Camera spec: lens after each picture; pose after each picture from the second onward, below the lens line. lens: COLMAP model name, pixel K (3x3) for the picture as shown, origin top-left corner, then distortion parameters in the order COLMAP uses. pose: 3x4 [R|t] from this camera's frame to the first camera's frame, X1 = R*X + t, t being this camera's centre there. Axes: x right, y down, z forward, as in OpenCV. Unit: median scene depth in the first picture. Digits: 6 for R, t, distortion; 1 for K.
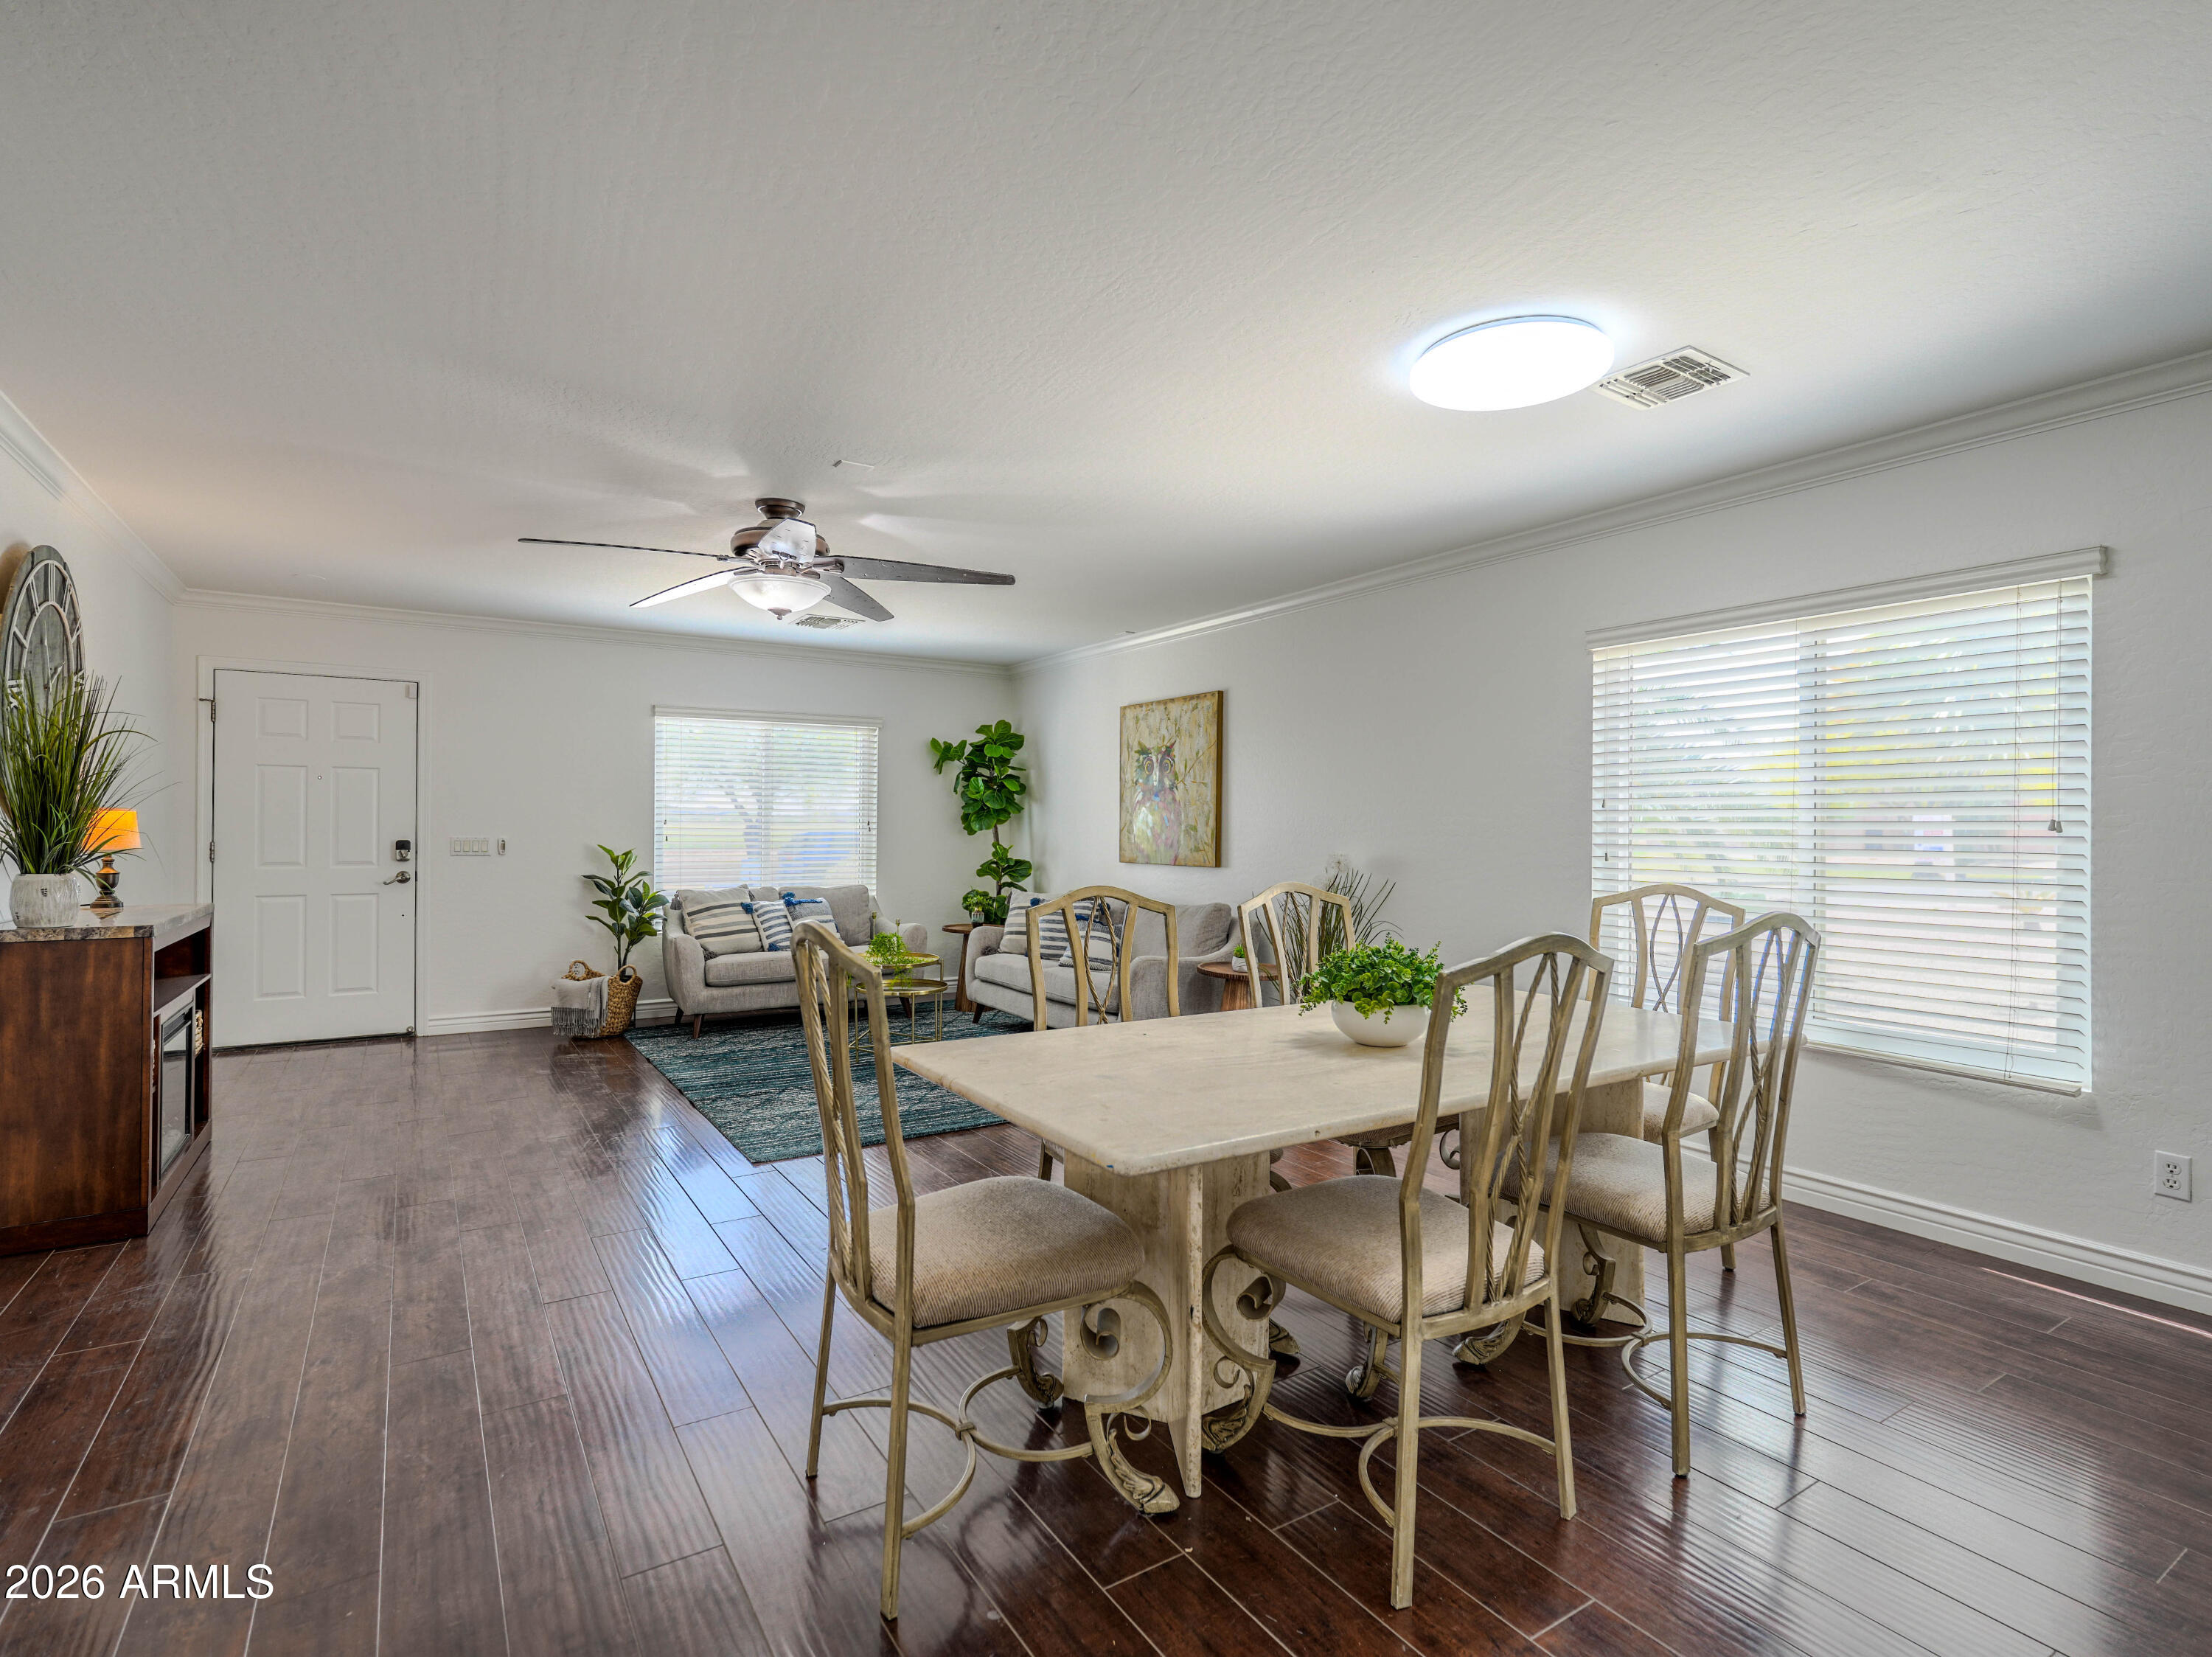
lens RADIAL K [[1090.9, 0, 1106.0], [0, 1090.9, 828.5], [0, 0, 1]] dist [0.002752, -0.000423]
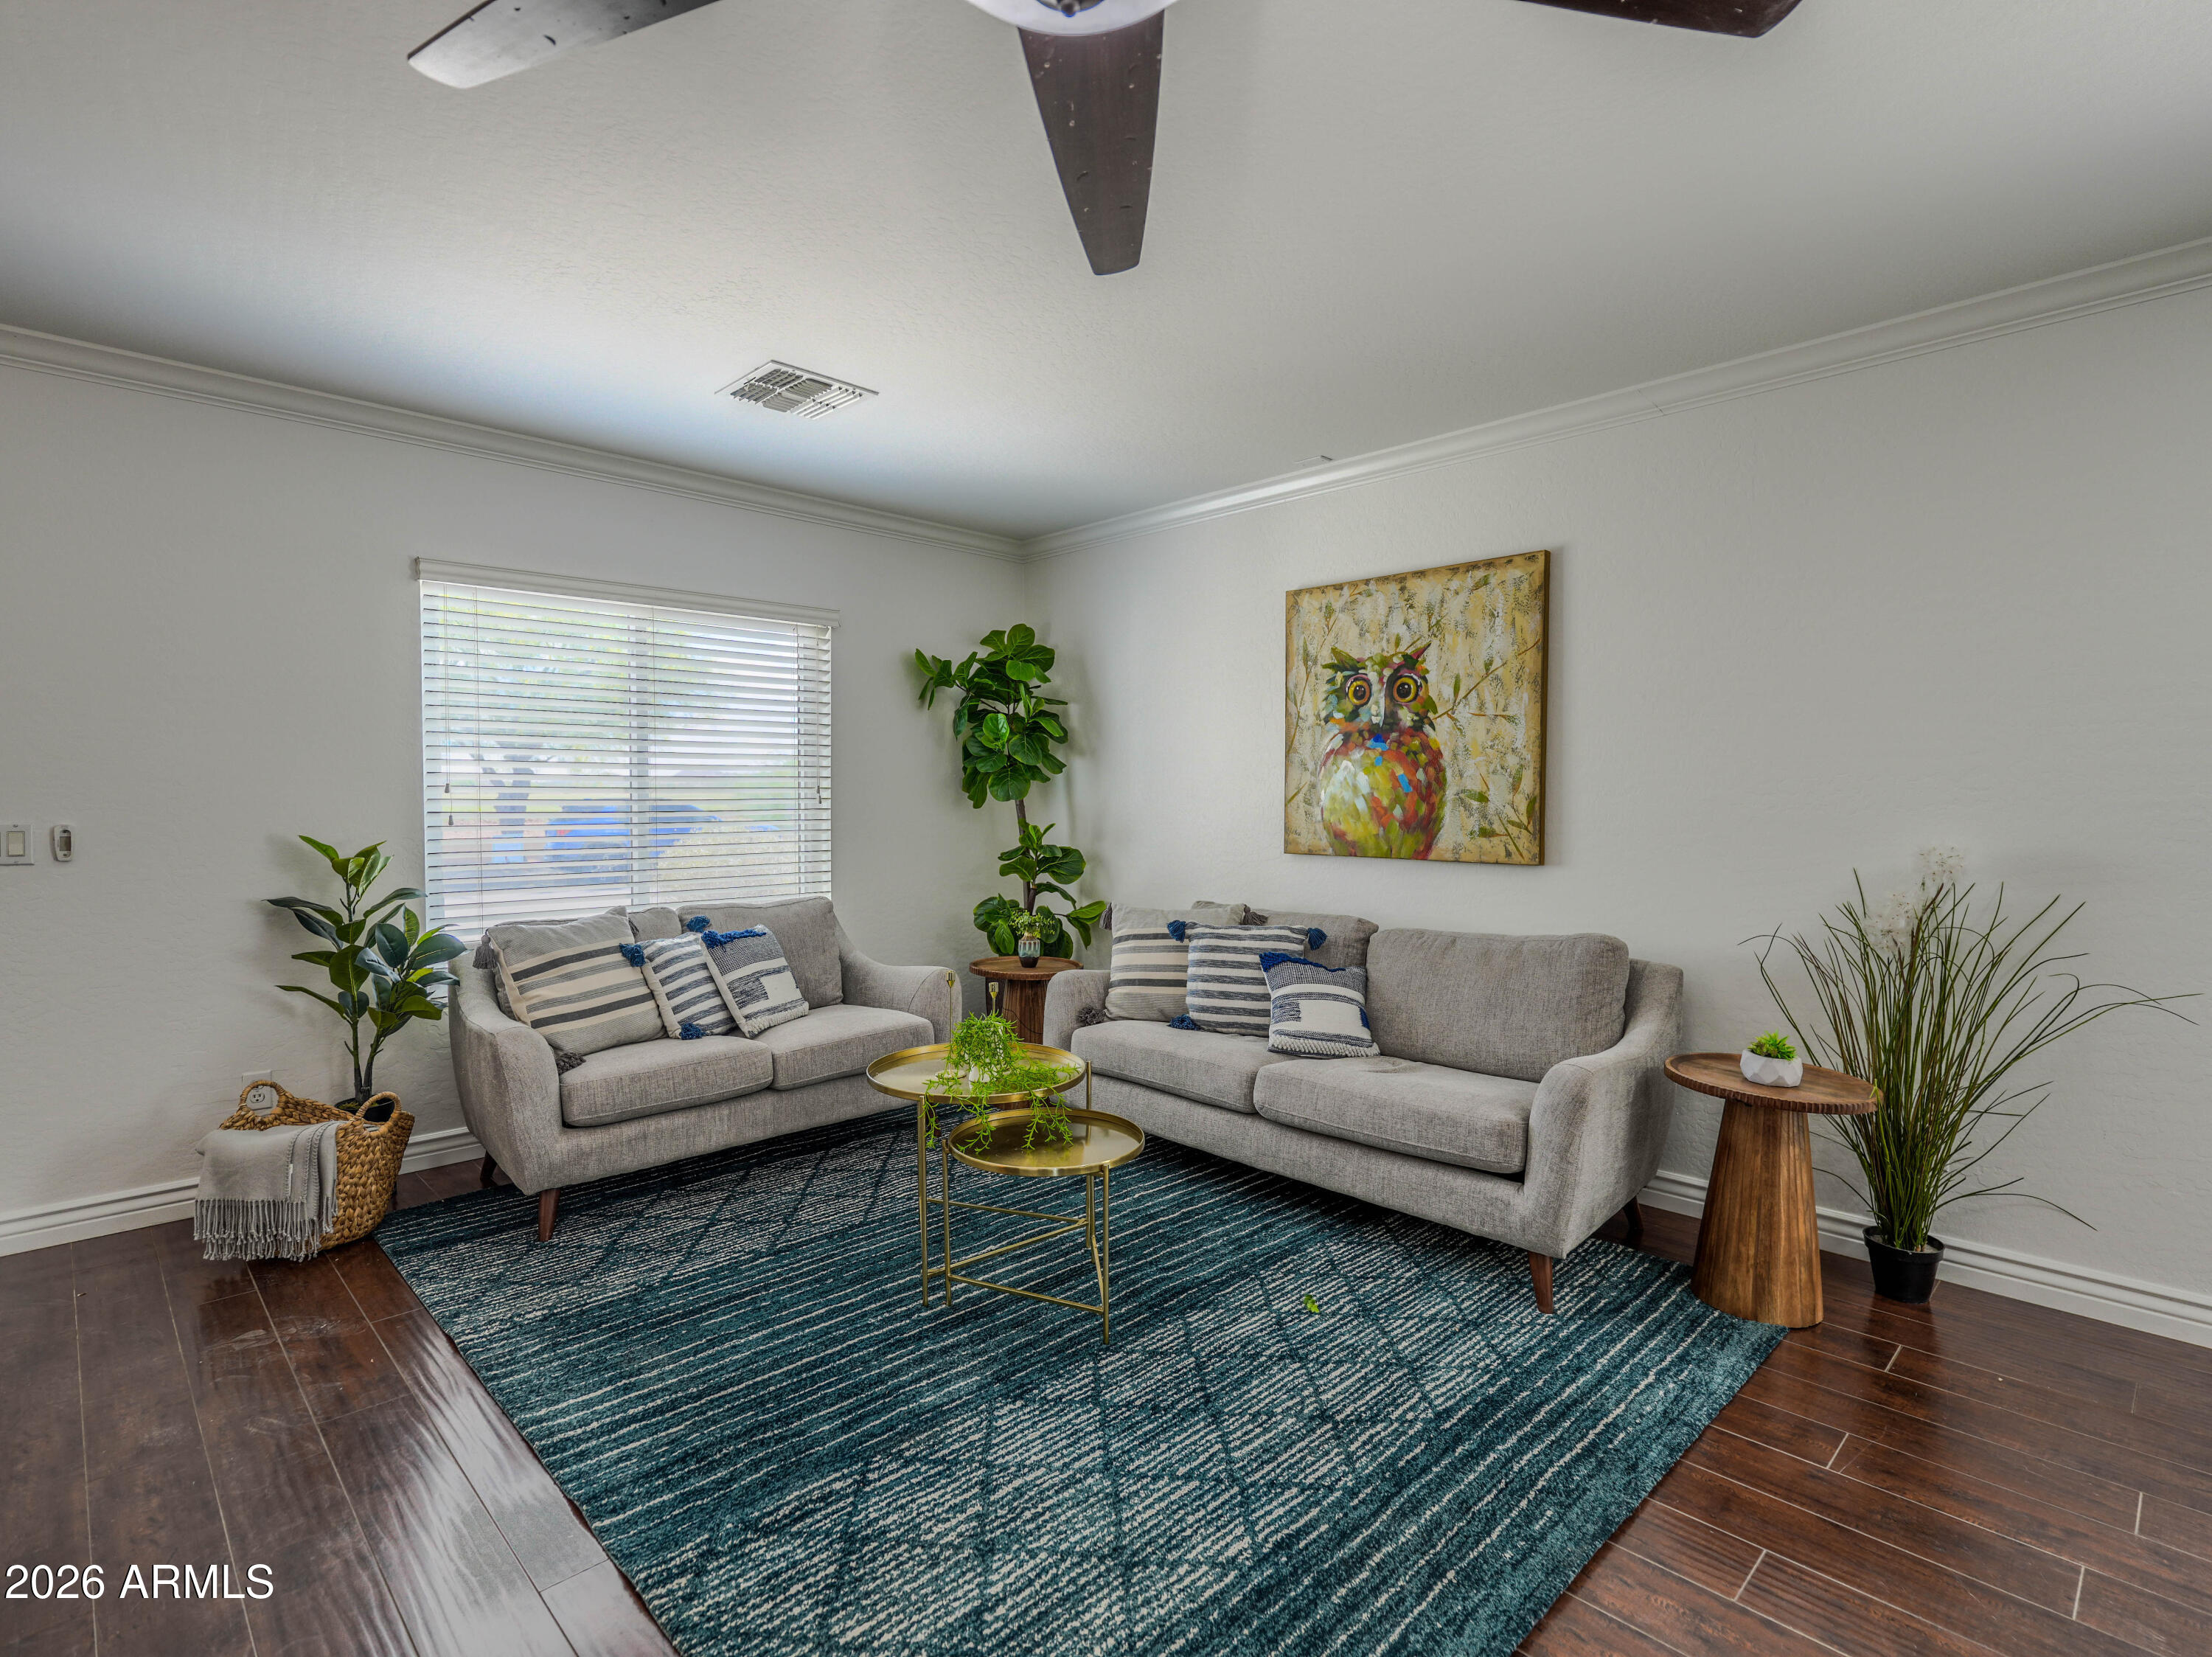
lens RADIAL K [[1090.9, 0, 1106.0], [0, 1090.9, 828.5], [0, 0, 1]] dist [0.002752, -0.000423]
pose [[0.978911, -0.011077, 0.203986, -0.213015], [0.004657, 0.999479, 0.031927, -0.002237], [-0.204233, -0.030304, 0.978453, 0.449260]]
